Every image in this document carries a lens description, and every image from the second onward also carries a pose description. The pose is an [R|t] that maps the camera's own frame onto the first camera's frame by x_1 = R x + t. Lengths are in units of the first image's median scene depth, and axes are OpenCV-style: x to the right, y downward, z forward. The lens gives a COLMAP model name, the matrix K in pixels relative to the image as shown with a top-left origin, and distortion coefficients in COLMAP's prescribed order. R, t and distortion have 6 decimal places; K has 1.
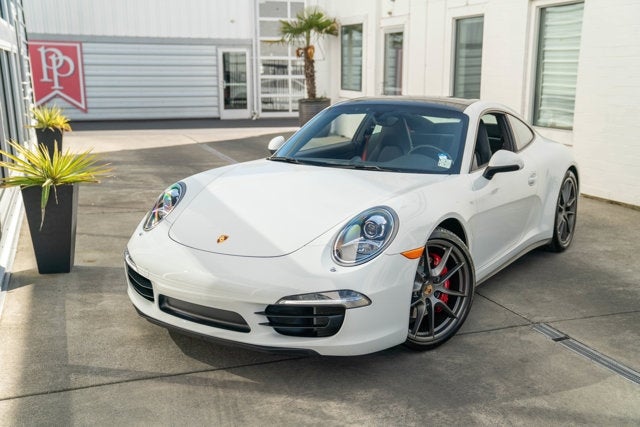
lens RADIAL K [[662.0, 0, 315.5], [0, 662.0, 223.0], [0, 0, 1]] dist [-0.000267, 0.198946]
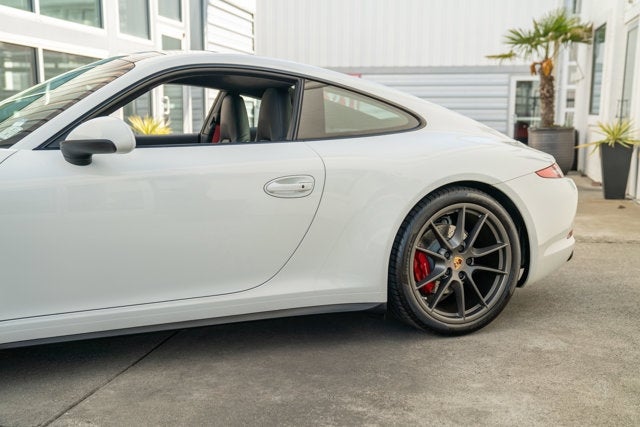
lens RADIAL K [[716.5, 0, 320.0], [0, 716.5, 213.5], [0, 0, 1]] dist [0.057660, 0.199417]
pose [[0.856190, 0.075951, -0.511048, 0.248520], [-0.123935, 0.990448, -0.060438, -0.003437], [0.501576, 0.115084, 0.857425, 0.182717]]
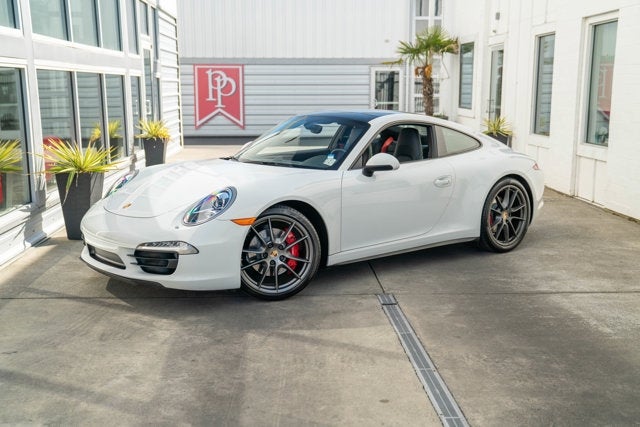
lens RADIAL K [[705.0, 0, 320.0], [0, 705.0, 213.5], [0, 0, 1]] dist [0.078092, 0.052067]
pose [[0.958211, 0.046910, -0.282191, 0.176614], [-0.061747, 0.997125, -0.043910, 0.021052], [0.279320, 0.059500, 0.958353, -0.086718]]
